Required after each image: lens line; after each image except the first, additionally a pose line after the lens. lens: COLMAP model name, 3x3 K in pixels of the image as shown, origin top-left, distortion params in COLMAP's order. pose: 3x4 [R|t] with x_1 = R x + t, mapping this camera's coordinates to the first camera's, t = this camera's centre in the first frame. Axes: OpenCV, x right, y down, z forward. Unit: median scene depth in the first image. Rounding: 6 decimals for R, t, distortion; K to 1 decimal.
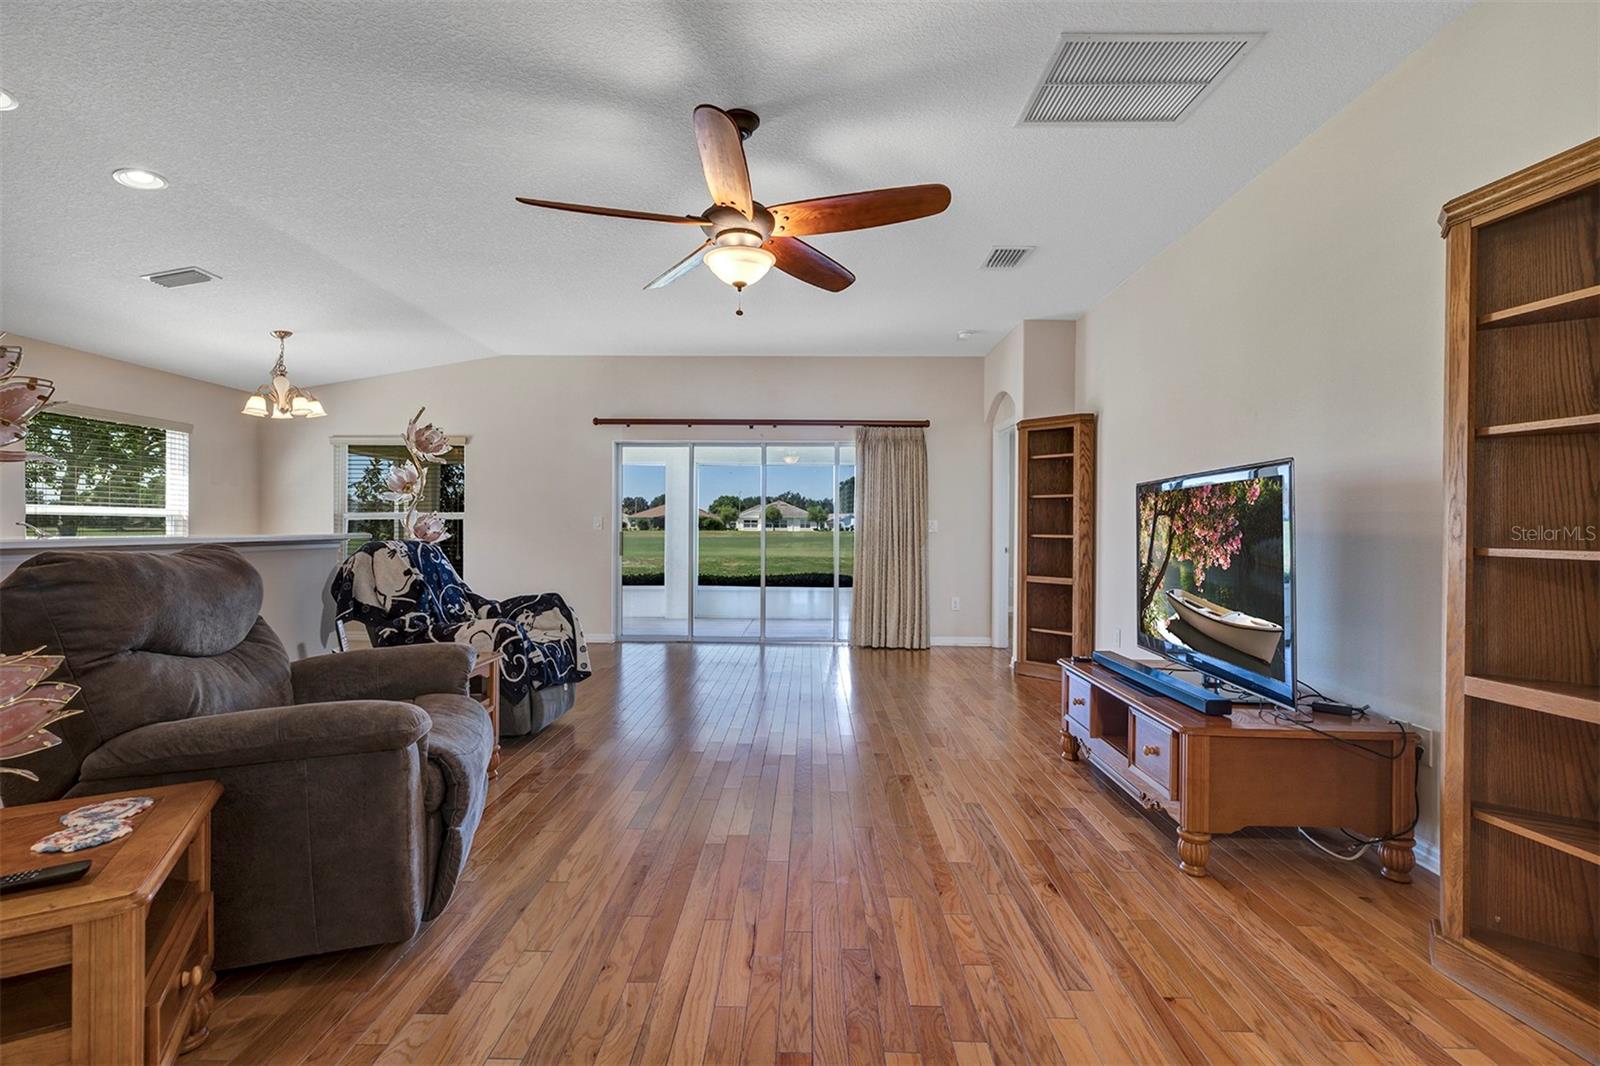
lens RADIAL K [[717.4, 0, 793.0], [0, 717.4, 530.6], [0, 0, 1]] dist [0.005708, -0.000746]
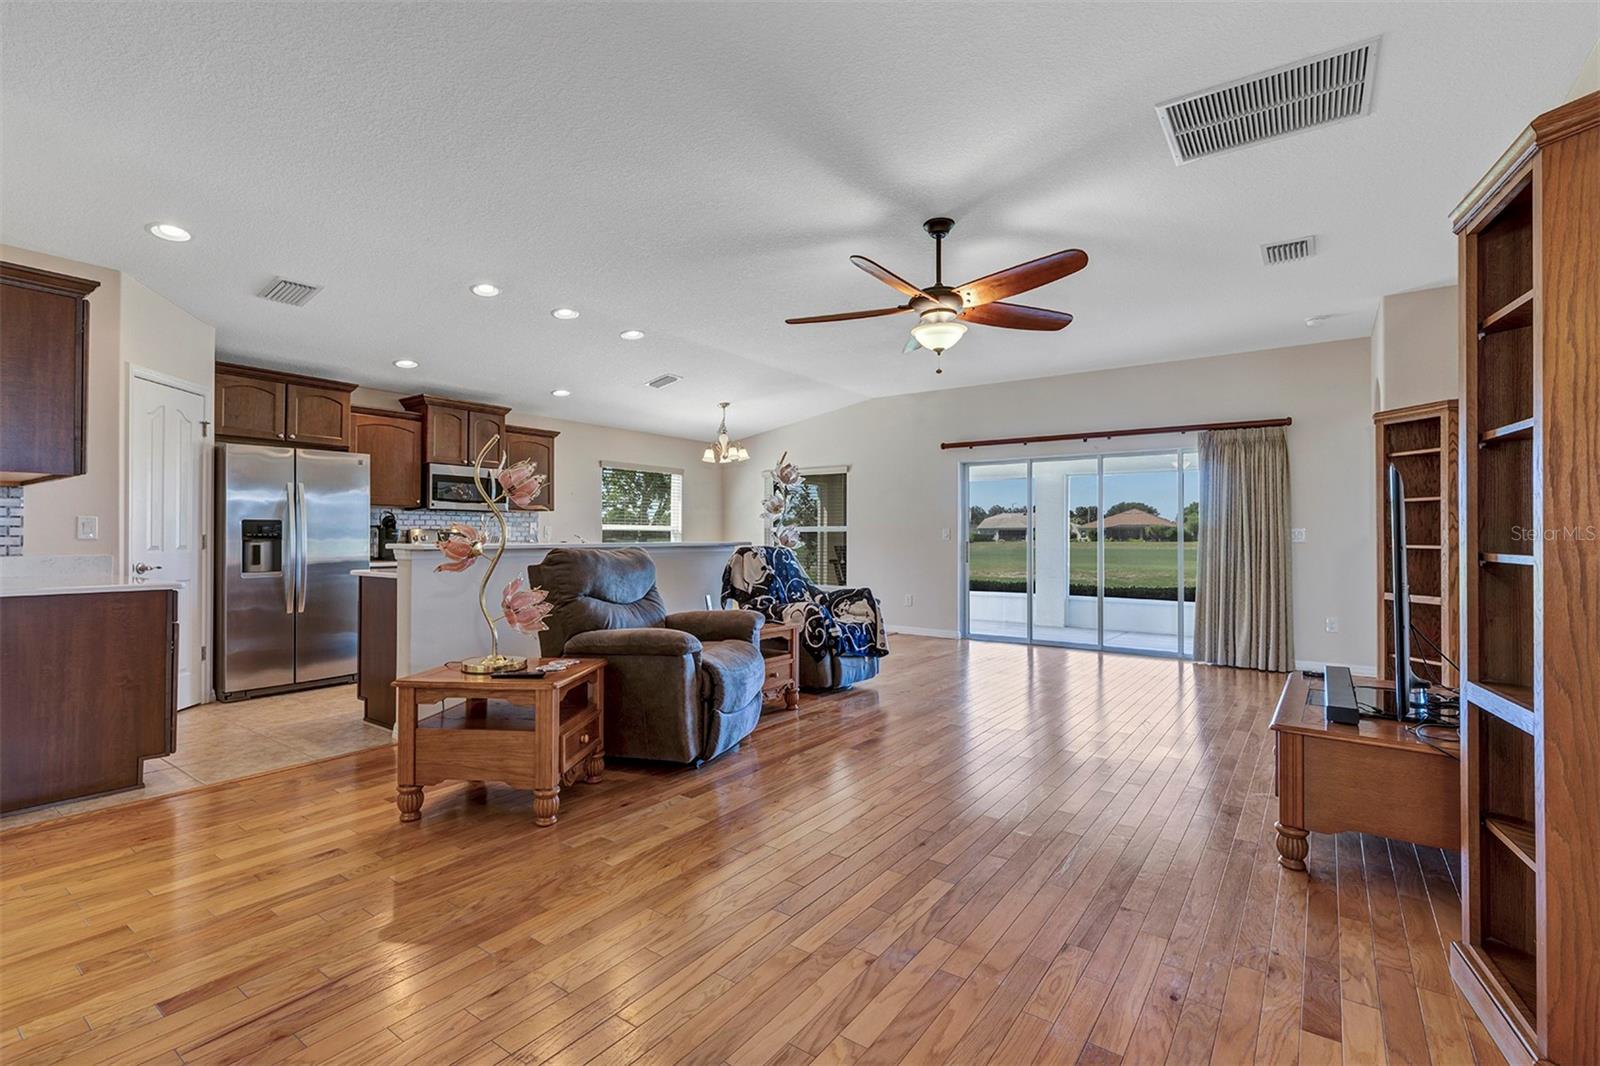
lens RADIAL K [[723.8, 0, 797.7], [0, 723.8, 529.0], [0, 0, 1]] dist [-0.001699, -0.000634]
pose [[0.823985, -0.008841, -0.566543, 0.317239], [-0.001091, 0.999852, -0.017190, 0.003197], [0.566611, 0.014782, 0.823853, -0.154633]]
